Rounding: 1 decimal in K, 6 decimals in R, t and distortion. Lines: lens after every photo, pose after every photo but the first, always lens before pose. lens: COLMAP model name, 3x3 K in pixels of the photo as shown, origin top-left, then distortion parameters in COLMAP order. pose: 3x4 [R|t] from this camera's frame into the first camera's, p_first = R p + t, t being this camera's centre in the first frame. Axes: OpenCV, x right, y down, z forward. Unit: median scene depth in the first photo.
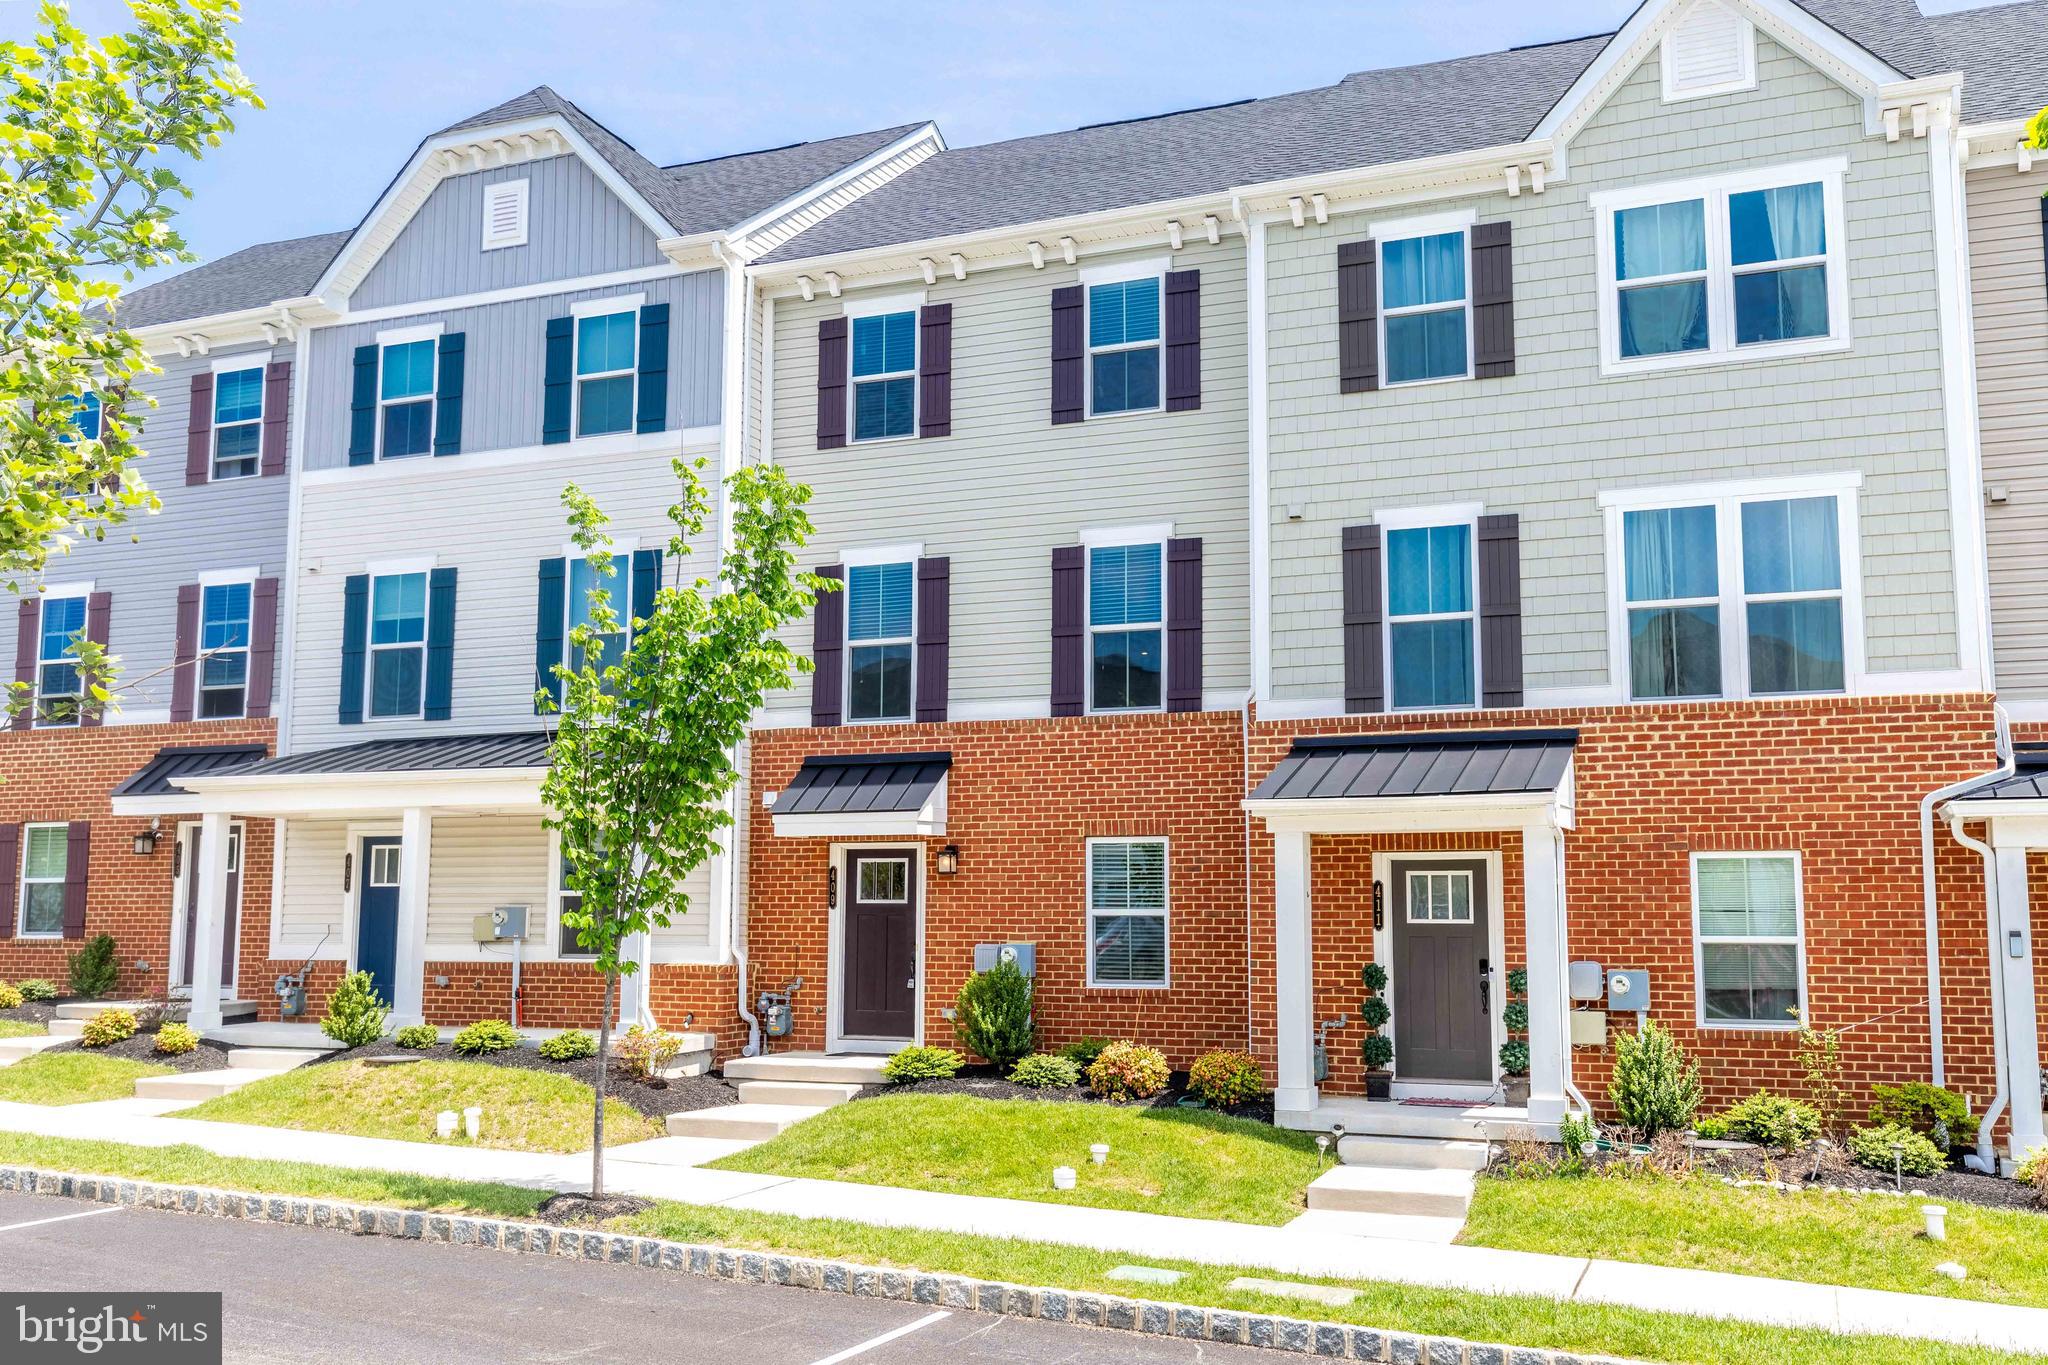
lens RADIAL K [[1869.6, 0, 1024.0], [0, 1869.6, 682.5], [0, 0, 1]] dist [0.008467, 0.005522]
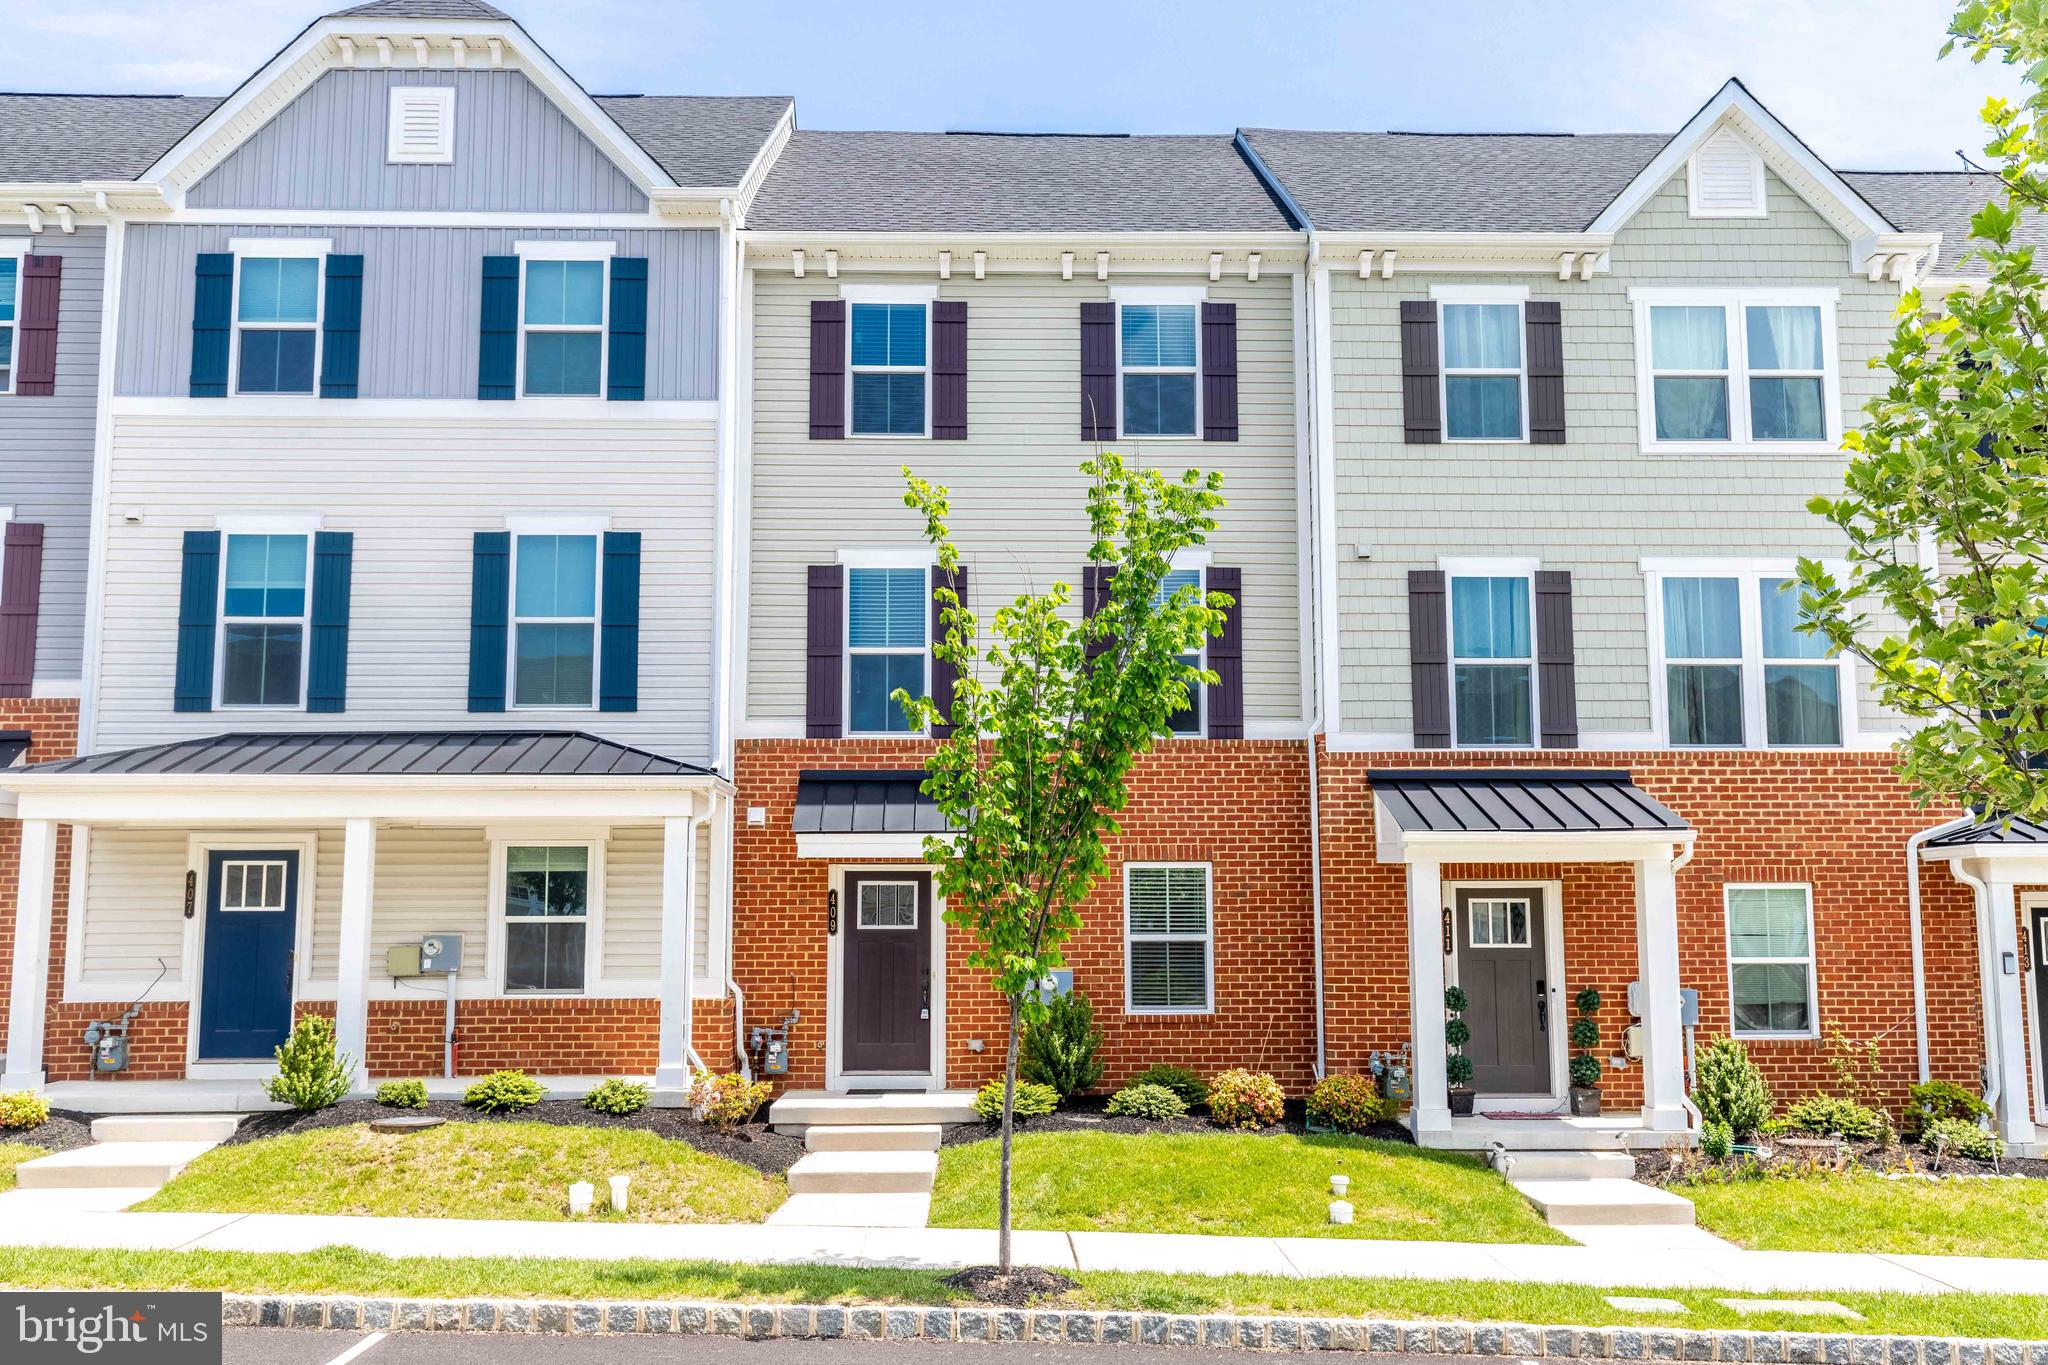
lens RADIAL K [[1834.0, 0, 1024.0], [0, 1834.0, 682.5], [0, 0, 1]] dist [0.009159, 0.001798]
pose [[0.911288, 0.047747, 0.408992, -0.447596], [-0.046722, 0.998830, -0.012502, 0.002910], [-0.409110, -0.007716, 0.912452, 0.148136]]
